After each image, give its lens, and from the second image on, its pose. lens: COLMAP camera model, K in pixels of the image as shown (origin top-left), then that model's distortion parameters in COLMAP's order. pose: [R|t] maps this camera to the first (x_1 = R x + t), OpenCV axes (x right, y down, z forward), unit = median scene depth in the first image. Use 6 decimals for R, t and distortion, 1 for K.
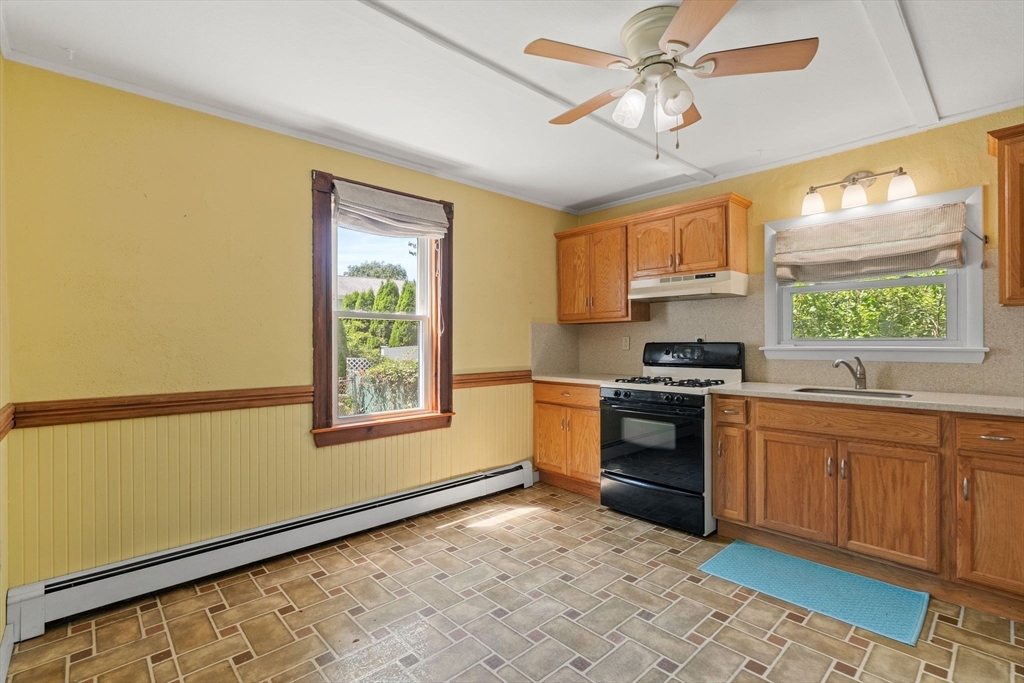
lens RADIAL K [[469.9, 0, 514.2], [0, 469.9, 343.3], [0, 0, 1]] dist [0.000984, -0.000595]
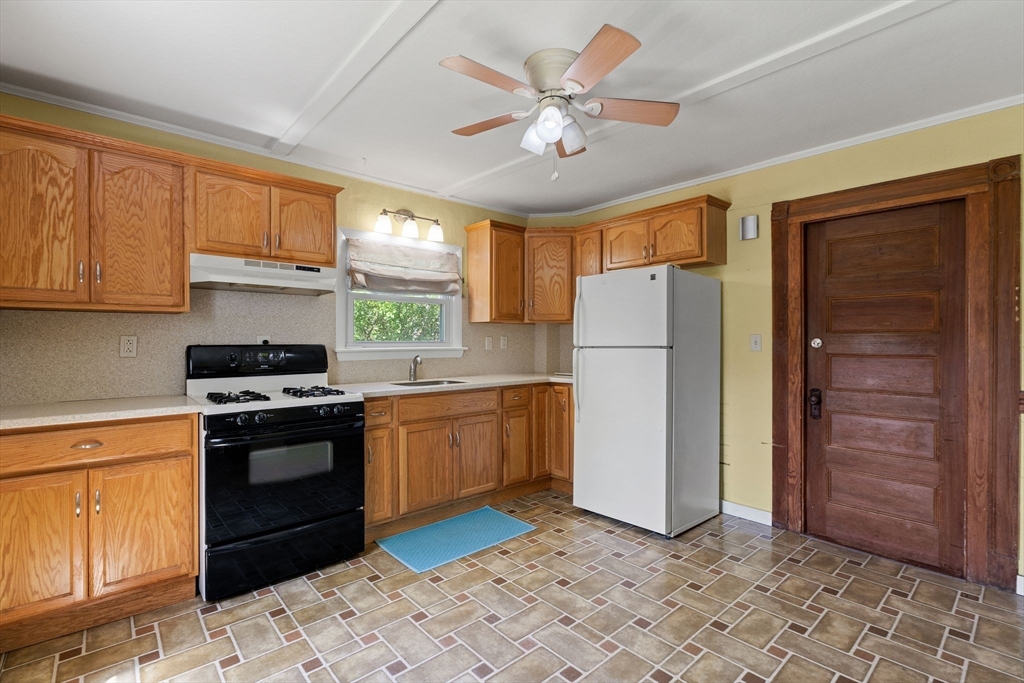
lens RADIAL K [[469.9, 0, 510.4], [0, 469.9, 342.0], [0, 0, 1]] dist [0.000984, -0.000595]
pose [[0.027093, 0.003119, 0.999628, -0.538360], [0.004140, 0.999986, -0.003232, -0.003088], [-0.999624, 0.004226, 0.027080, 0.701617]]
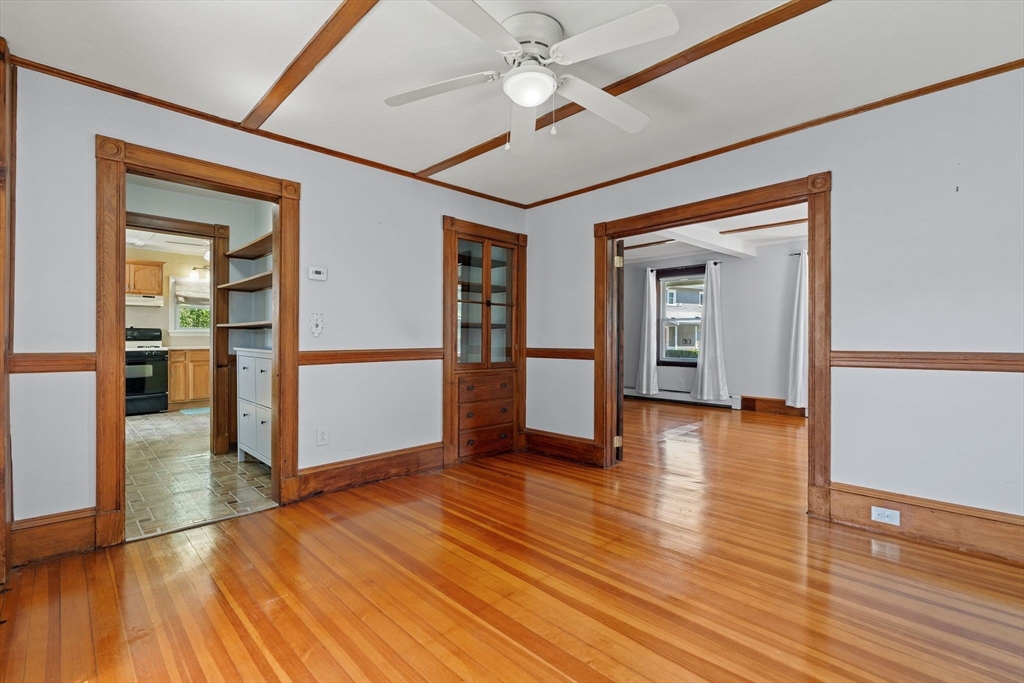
lens RADIAL K [[469.9, 0, 512.3], [0, 469.9, 336.2], [0, 0, 1]] dist [0.000984, -0.000595]
pose [[-0.019317, 0.003295, 0.999808, -2.035523], [0.002446, 0.999992, -0.003249, 0.052195], [-0.999810, 0.002382, -0.019325, -0.694969]]
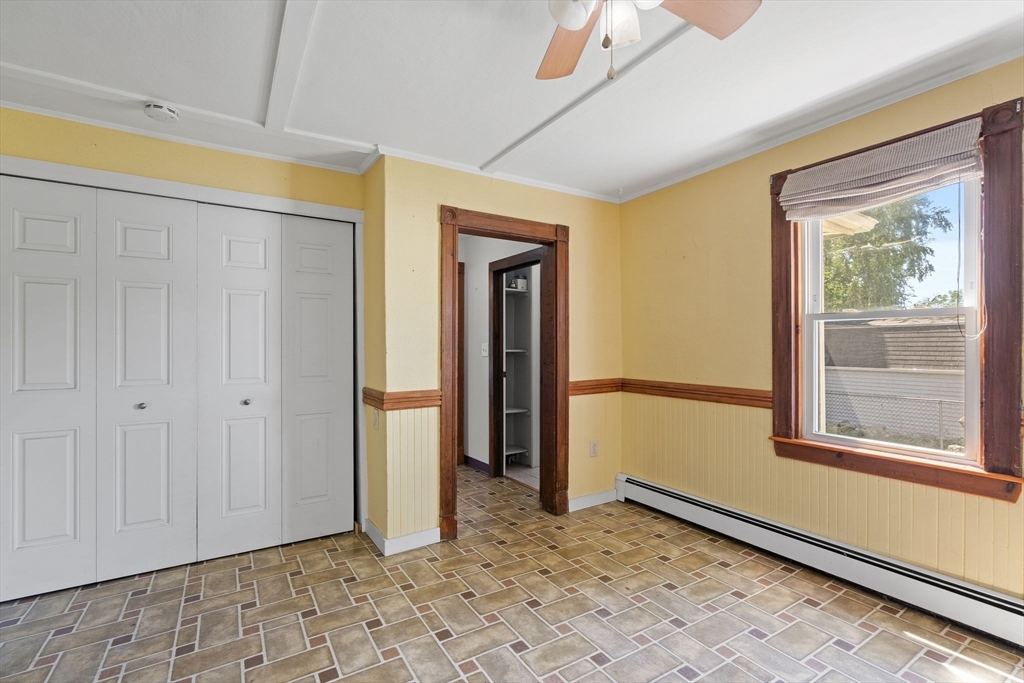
lens RADIAL K [[469.9, 0, 496.8], [0, 469.9, 341.0], [0, 0, 1]] dist [0.000984, -0.000595]
pose [[-0.222812, -0.012954, -0.974775, 0.672850], [-0.010270, 0.999887, -0.010940, 0.000235], [0.974807, 0.007574, -0.222920, 0.654252]]
